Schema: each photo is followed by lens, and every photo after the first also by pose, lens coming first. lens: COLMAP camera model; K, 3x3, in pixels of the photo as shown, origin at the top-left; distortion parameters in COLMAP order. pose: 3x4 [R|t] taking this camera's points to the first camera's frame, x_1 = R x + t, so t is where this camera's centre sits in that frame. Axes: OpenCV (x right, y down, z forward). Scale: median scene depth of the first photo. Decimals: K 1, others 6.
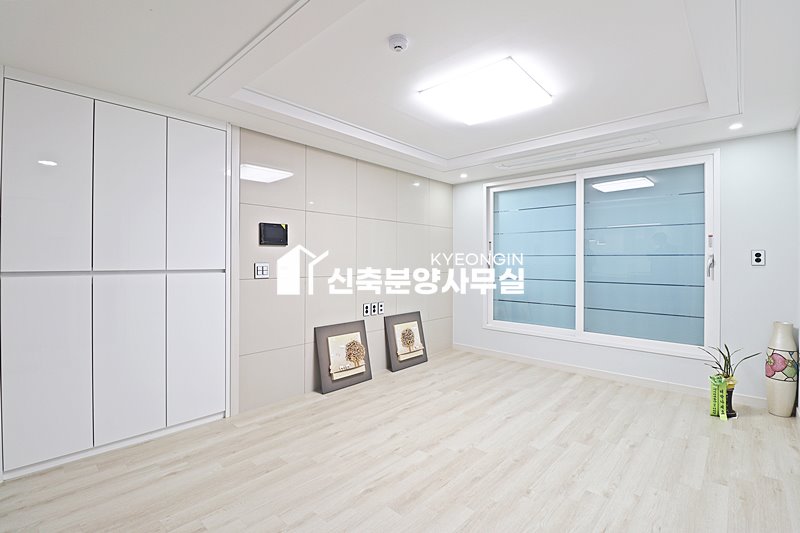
lens RADIAL K [[369.3, 0, 399.7], [0, 369.3, 259.6], [0, 0, 1]] dist [-0.001490, -0.012887]
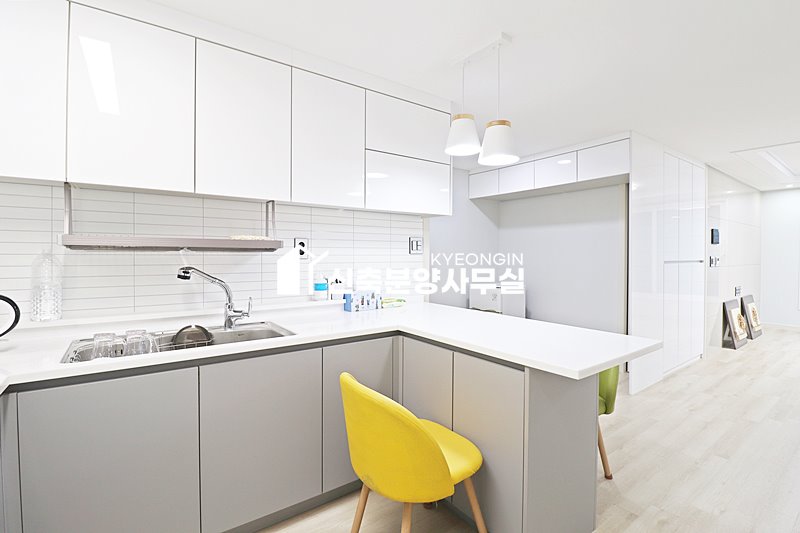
lens RADIAL K [[363.2, 0, 391.9], [0, 363.2, 255.4], [0, 0, 1]] dist [-0.014472, -0.000347]
pose [[0.976468, 0.004586, -0.215615, -1.297375], [-0.002093, 0.999928, 0.011788, -0.008732], [0.215654, -0.011059, 0.976407, -0.664073]]
